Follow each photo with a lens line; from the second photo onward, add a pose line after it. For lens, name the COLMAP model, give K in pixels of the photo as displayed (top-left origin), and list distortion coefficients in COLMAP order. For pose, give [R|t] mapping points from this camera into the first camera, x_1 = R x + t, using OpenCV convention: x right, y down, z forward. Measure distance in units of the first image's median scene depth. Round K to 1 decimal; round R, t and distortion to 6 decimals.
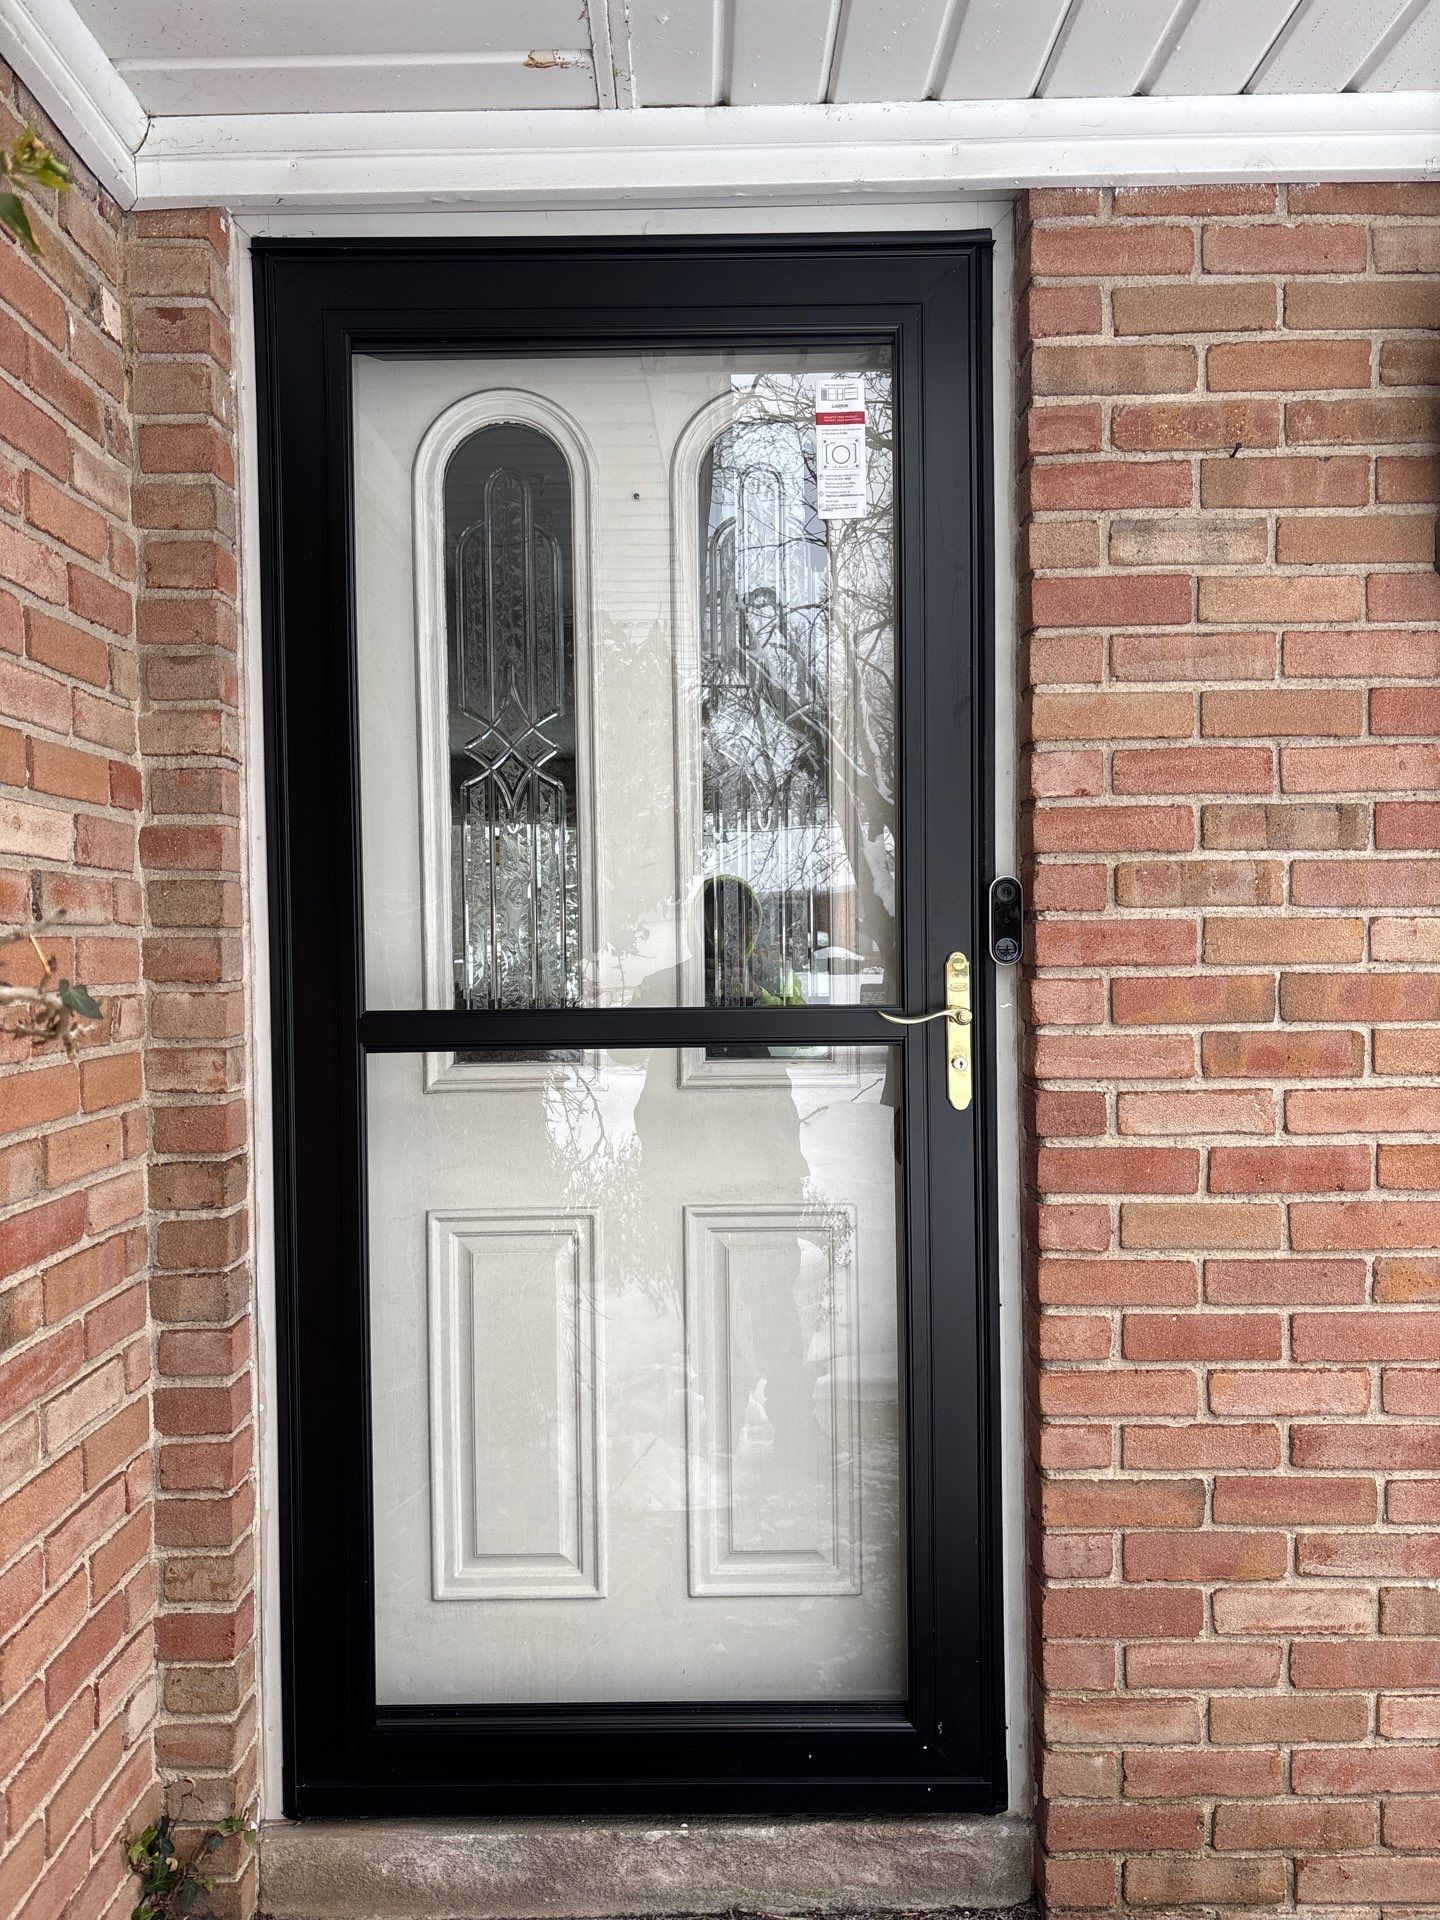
lens RADIAL K [[1472.5, 0, 718.7], [0, 1472.5, 969.1], [0, 0, 1]] dist [0.002135, -0.042608]
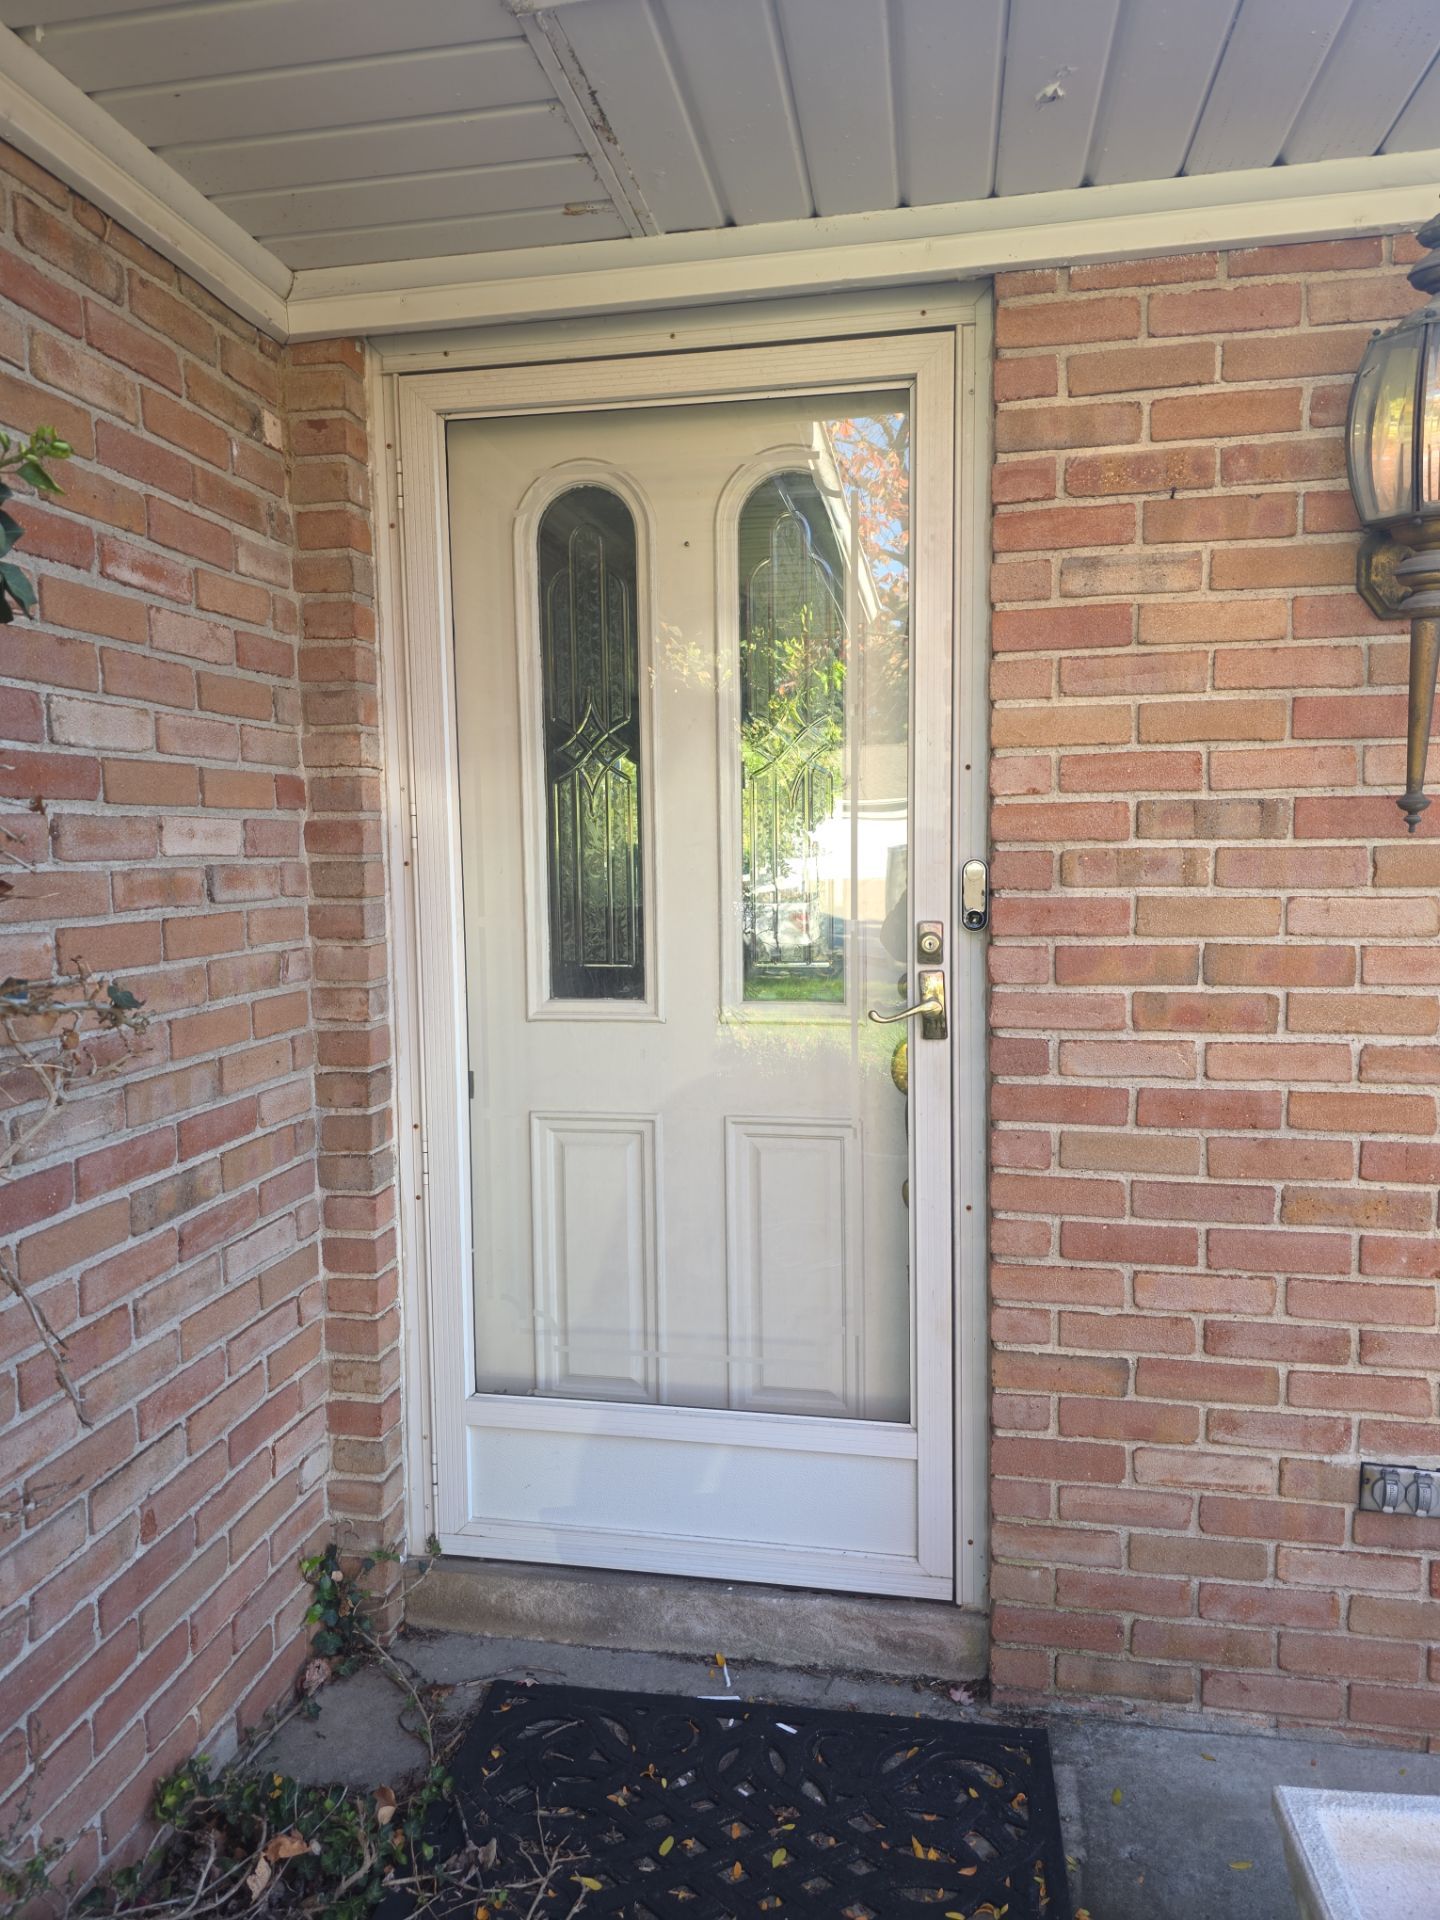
lens RADIAL K [[1304.4, 0, 720.0], [0, 1304.4, 960.0], [0, 0, 1]] dist [-0.000860, -0.039126]
pose [[0.983243, 0.017338, -0.181475, 0.190654], [-0.004305, 0.997398, 0.071964, -0.057911], [0.182251, -0.069977, 0.980759, -0.094786]]
